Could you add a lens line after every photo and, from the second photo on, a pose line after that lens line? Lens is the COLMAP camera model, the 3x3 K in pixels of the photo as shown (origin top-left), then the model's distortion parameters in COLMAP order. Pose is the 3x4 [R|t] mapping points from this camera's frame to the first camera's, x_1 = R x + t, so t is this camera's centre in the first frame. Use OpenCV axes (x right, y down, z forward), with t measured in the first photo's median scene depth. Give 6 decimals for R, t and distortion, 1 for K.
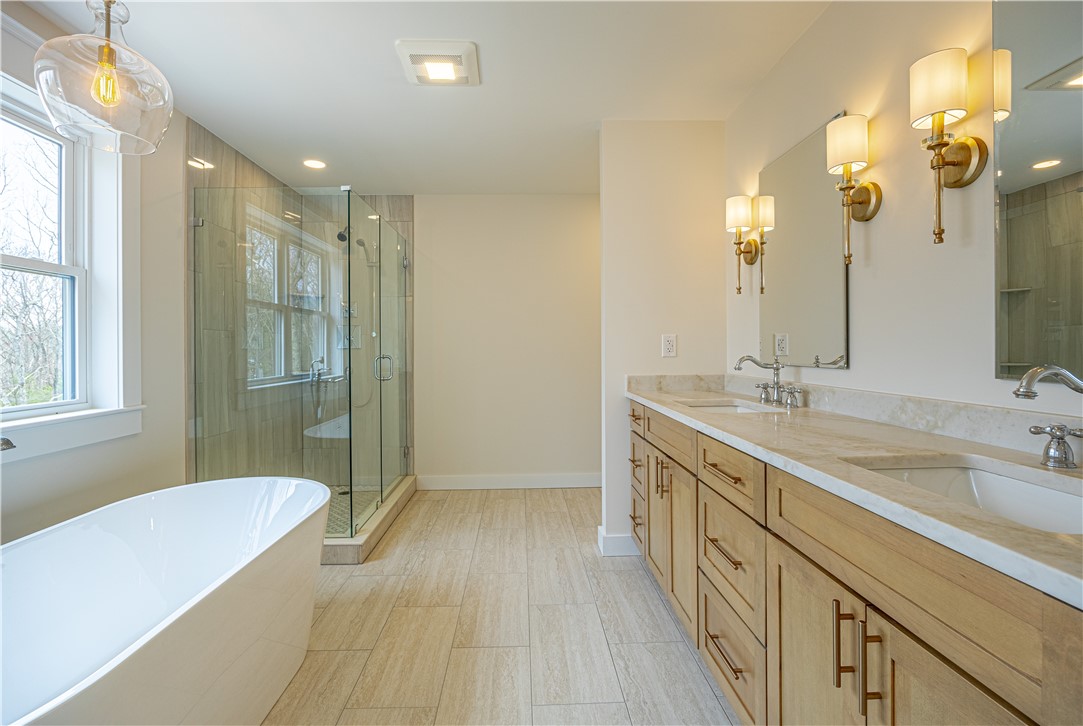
lens RADIAL K [[503.9, 0, 541.5], [0, 503.9, 363.0], [0, 0, 1]] dist [-0.000624, -0.000140]
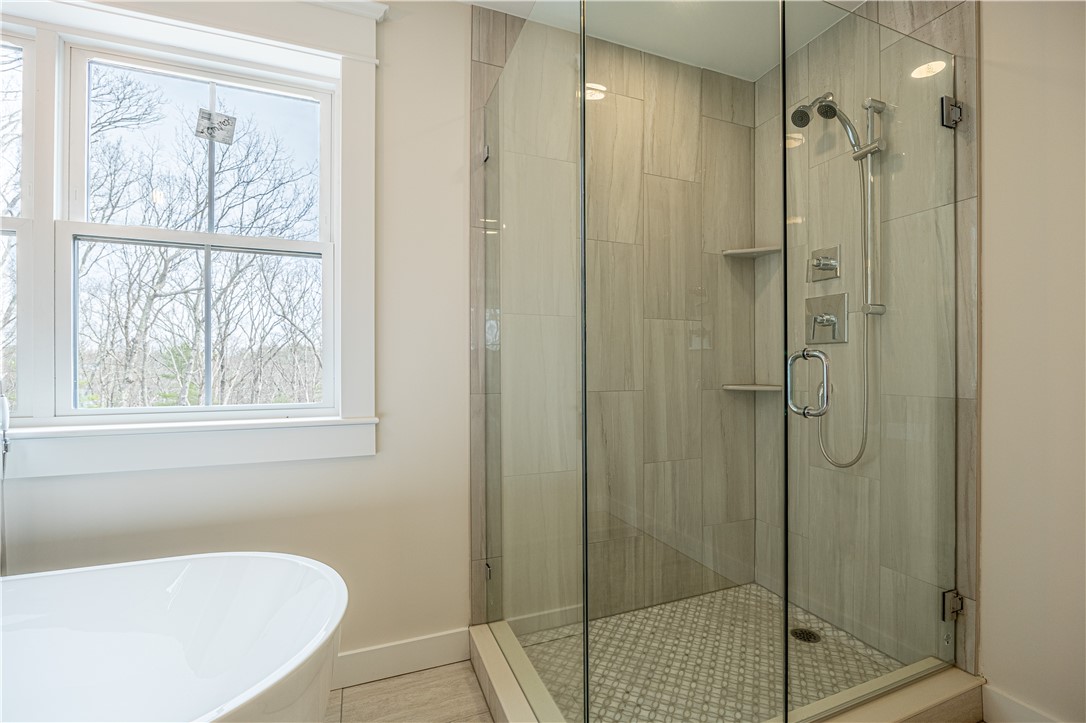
lens RADIAL K [[505.3, 0, 543.0], [0, 505.3, 361.5], [0, 0, 1]] dist [-0.000624, -0.000140]
pose [[0.332697, 0.006821, -0.943009, -0.010753], [-0.026469, 0.999647, -0.002108, -0.001753], [0.942662, 0.025661, 0.332760, 0.653195]]
